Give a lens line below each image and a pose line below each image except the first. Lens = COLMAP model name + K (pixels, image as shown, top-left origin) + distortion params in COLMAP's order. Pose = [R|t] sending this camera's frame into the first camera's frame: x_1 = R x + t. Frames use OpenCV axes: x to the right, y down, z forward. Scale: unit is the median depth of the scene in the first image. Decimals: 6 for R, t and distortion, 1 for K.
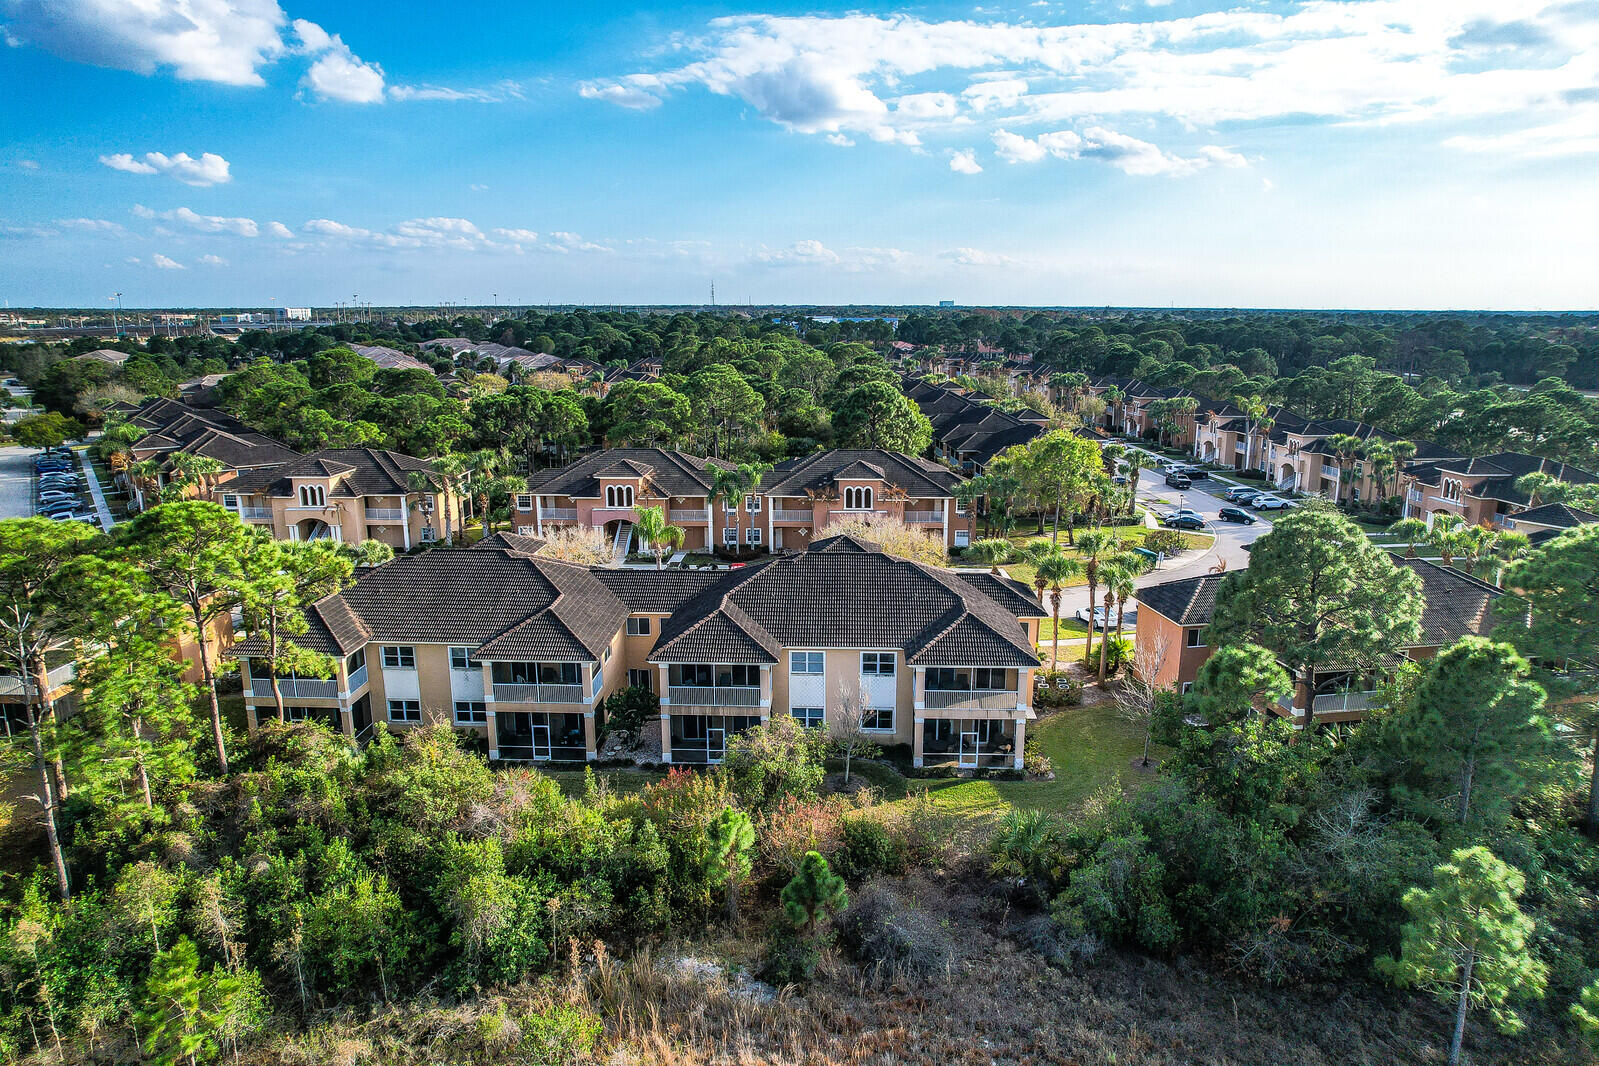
lens RADIAL K [[1021.6, 0, 811.7], [0, 1021.6, 529.0], [0, 0, 1]] dist [-0.078082, 0.069472]
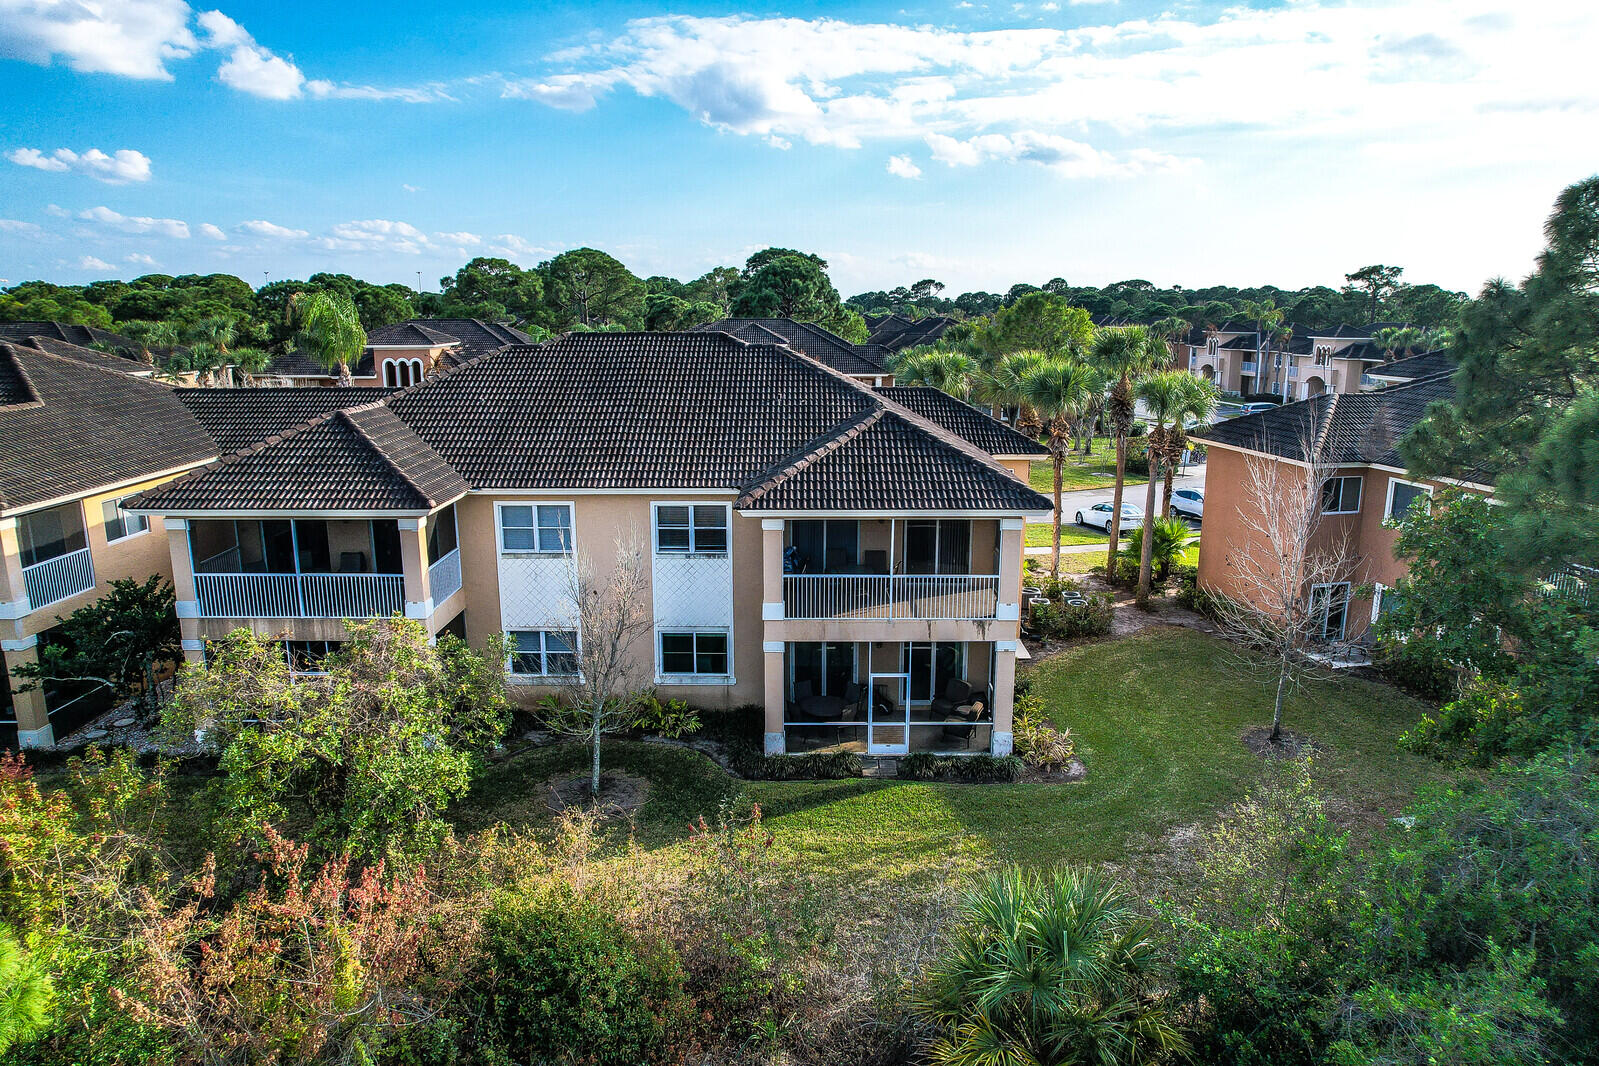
lens RADIAL K [[1021.6, 0, 811.7], [0, 1021.6, 529.0], [0, 0, 1]] dist [-0.078082, 0.069472]
pose [[0.998933, -0.007101, 0.045634, 0.098403], [0.007548, 0.999925, -0.009638, 0.136713], [-0.045563, 0.009973, 0.998912, 0.542338]]
